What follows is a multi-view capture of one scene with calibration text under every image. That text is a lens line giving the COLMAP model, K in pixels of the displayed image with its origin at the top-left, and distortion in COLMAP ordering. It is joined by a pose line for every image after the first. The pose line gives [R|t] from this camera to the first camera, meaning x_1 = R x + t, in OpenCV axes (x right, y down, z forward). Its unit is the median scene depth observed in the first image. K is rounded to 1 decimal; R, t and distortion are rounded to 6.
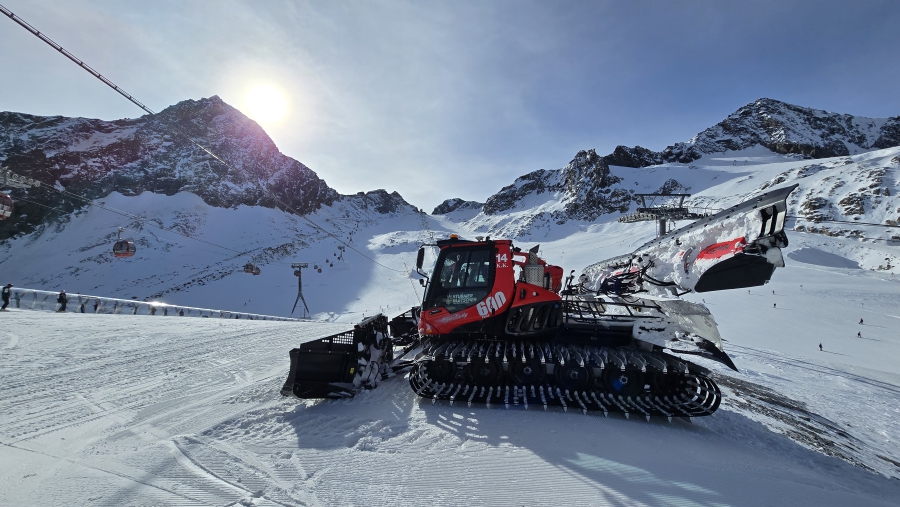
lens RADIAL K [[360.4, 0, 447.8], [0, 360.4, 255.9], [0, 0, 1]] dist [0.000168, 0.001170]
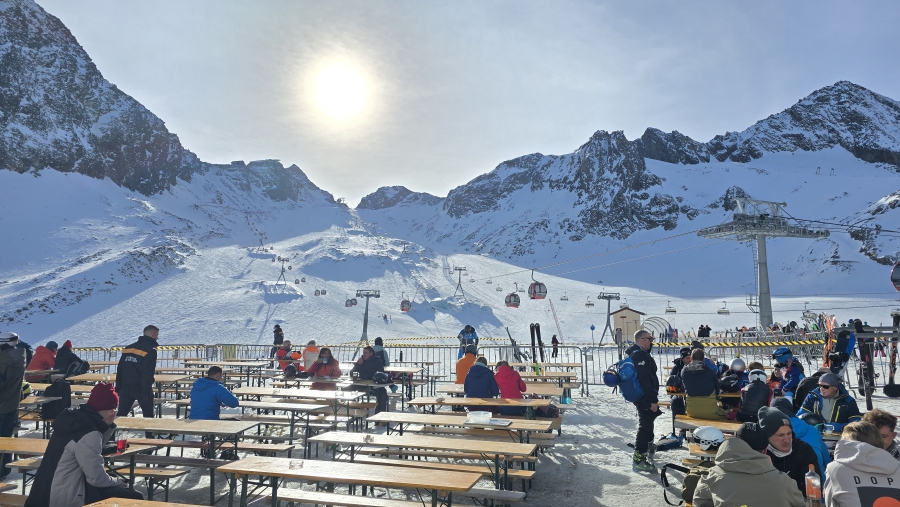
lens RADIAL K [[595.0, 0, 448.5], [0, 595.0, 257.8], [0, 0, 1]] dist [0.050776, -0.021760]
pose [[0.981600, 0.060401, 0.181145, -0.089031], [-0.054186, 0.997766, -0.039069, -0.001072], [-0.183100, 0.028535, 0.982680, -0.021994]]
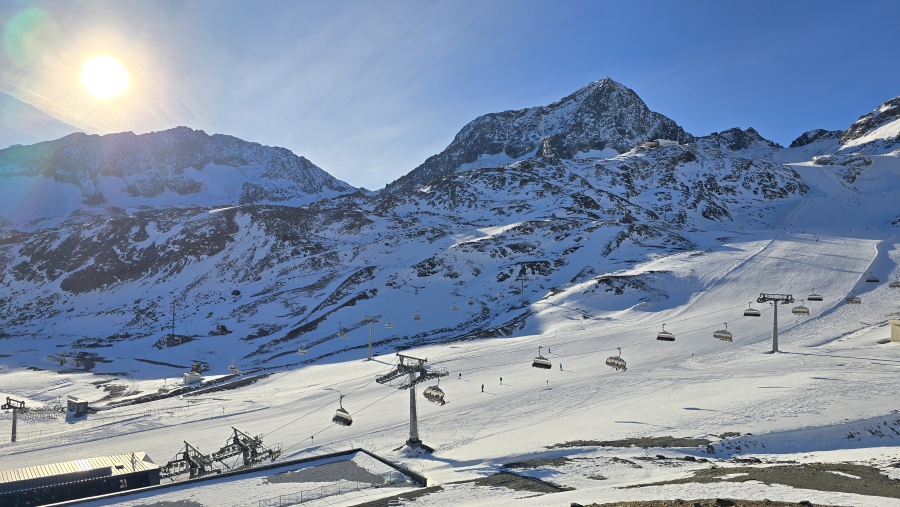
lens RADIAL K [[595.0, 0, 447.5], [0, 595.0, 254.7], [0, 0, 1]] dist [0.050776, -0.021760]
pose [[0.795388, 0.030934, -0.605311, 0.295534], [-0.002885, 0.998879, 0.047256, 0.140891], [0.606094, -0.035841, 0.794585, -1.221931]]
